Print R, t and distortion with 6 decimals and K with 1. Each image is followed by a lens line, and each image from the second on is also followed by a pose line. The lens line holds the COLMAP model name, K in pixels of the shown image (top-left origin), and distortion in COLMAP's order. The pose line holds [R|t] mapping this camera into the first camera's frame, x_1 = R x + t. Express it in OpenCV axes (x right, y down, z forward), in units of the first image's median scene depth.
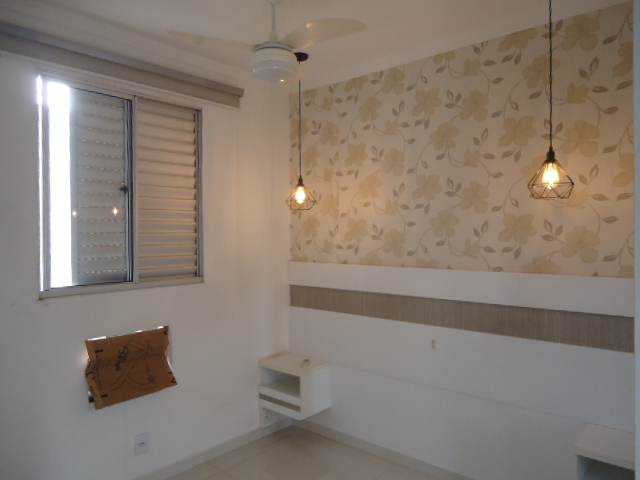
lens RADIAL K [[382.9, 0, 320.0], [0, 382.9, 254.8], [0, 0, 1]] dist [-0.004304, -0.000813]
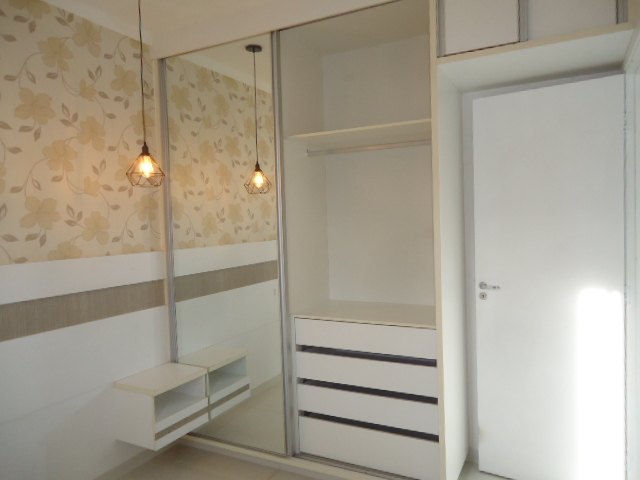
lens RADIAL K [[467.3, 0, 320.0], [0, 467.3, 240.0], [0, 0, 1]] dist [-0.002223, -0.002150]
pose [[-0.142372, -0.041289, 0.988952, -0.896441], [0.056169, 0.997183, 0.049719, -0.029539], [-0.988218, 0.062628, -0.139652, 0.653395]]
